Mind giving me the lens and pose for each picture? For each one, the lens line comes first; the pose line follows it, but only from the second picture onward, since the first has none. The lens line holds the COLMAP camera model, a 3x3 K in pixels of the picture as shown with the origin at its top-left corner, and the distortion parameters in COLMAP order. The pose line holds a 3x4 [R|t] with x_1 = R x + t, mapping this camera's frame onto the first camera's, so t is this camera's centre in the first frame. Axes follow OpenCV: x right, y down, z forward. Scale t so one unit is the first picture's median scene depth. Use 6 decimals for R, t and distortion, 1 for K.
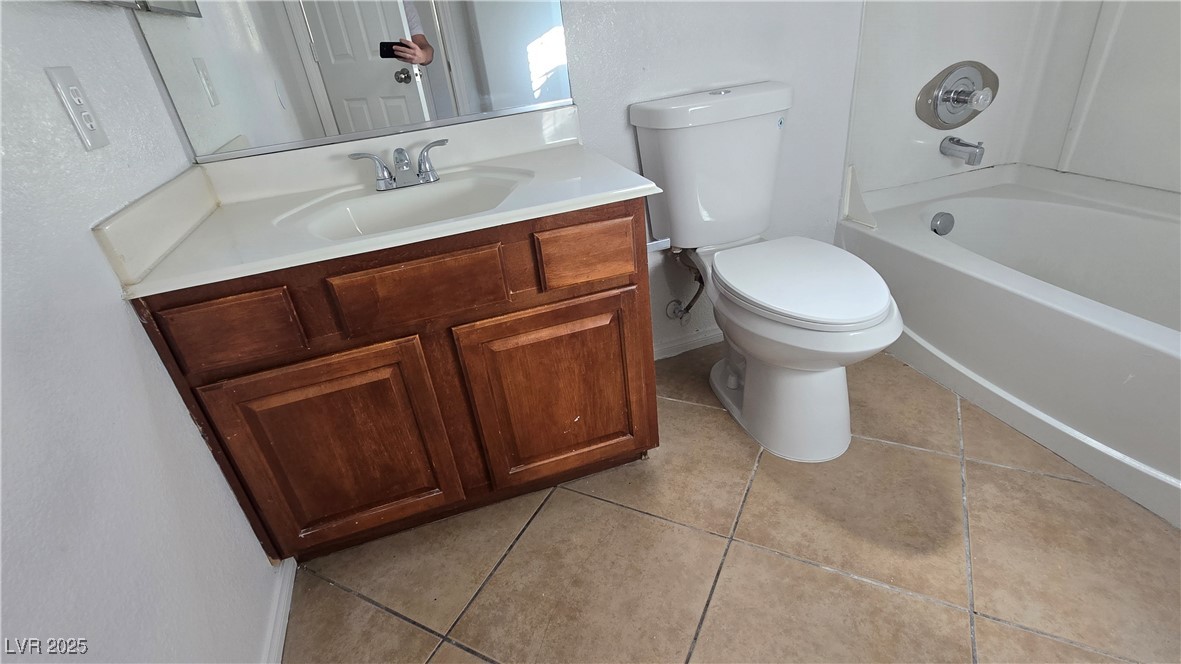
lens RADIAL K [[562.4, 0, 578.1], [0, 562.4, 330.3], [0, 0, 1]] dist [-0.000774, -0.000060]
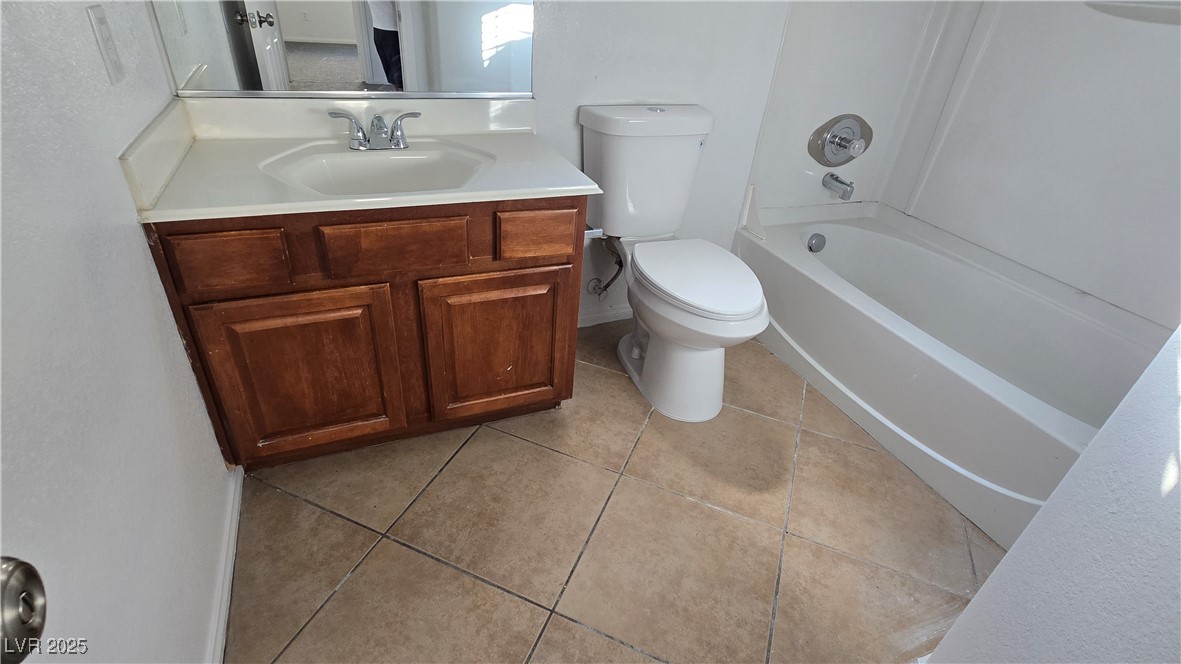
lens RADIAL K [[562.4, 0, 578.1], [0, 562.4, 330.3], [0, 0, 1]] dist [-0.000774, -0.000060]
pose [[0.979782, 0.107989, 0.168421, -0.073511], [-0.117496, 0.991936, 0.047514, 0.002562], [-0.161932, -0.066342, 0.984569, -0.214694]]
